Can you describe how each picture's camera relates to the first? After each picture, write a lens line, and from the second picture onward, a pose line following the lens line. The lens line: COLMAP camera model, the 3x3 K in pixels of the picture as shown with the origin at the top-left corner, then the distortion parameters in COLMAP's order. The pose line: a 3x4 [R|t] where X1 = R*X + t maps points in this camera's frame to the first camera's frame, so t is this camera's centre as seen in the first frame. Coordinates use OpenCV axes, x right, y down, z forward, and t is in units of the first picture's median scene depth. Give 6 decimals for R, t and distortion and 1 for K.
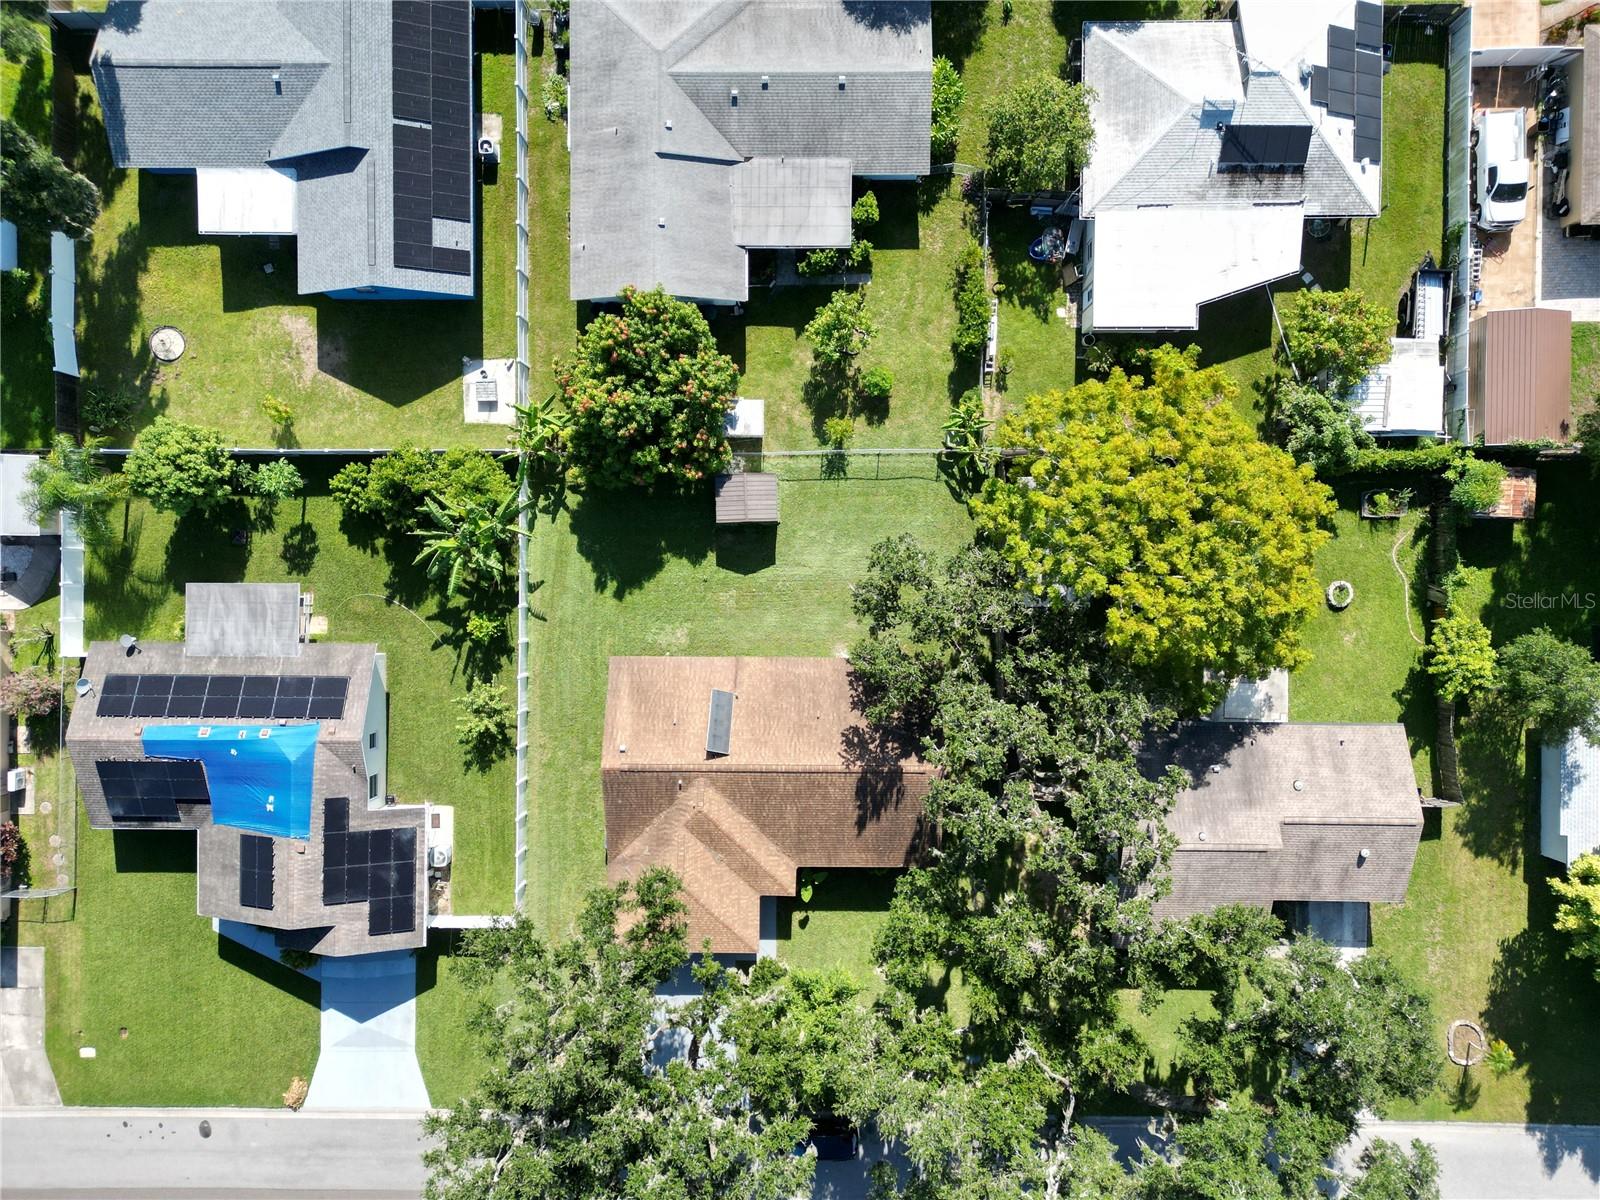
lens RADIAL K [[1116.6, 0, 800.0], [0, 1116.6, 600.0], [0, 0, 1]] dist [0.060580, -0.059380]
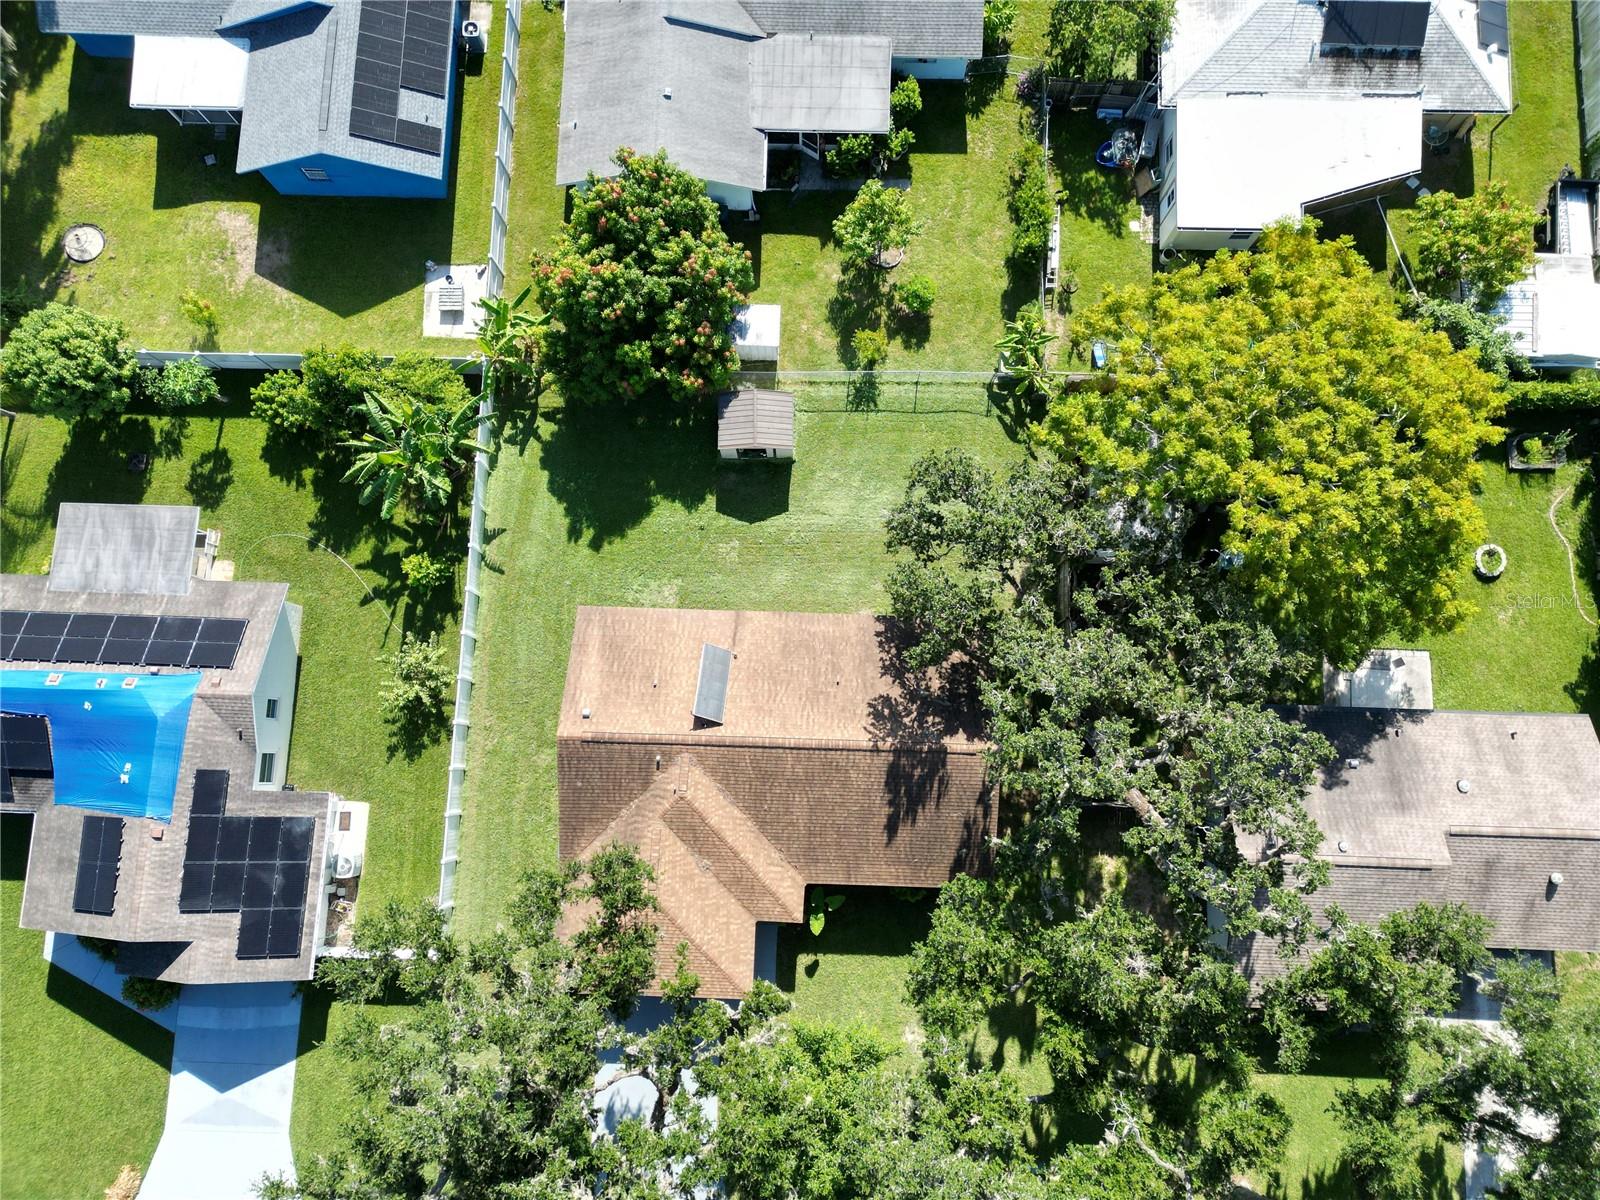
lens RADIAL K [[1116.6, 0, 800.0], [0, 1116.6, 600.0], [0, 0, 1]] dist [0.060580, -0.059380]
pose [[0.999623, 0.026781, -0.006127, -0.007227], [-0.027419, 0.986480, -0.161574, 0.170903], [0.001717, 0.161681, 0.986842, 0.212884]]
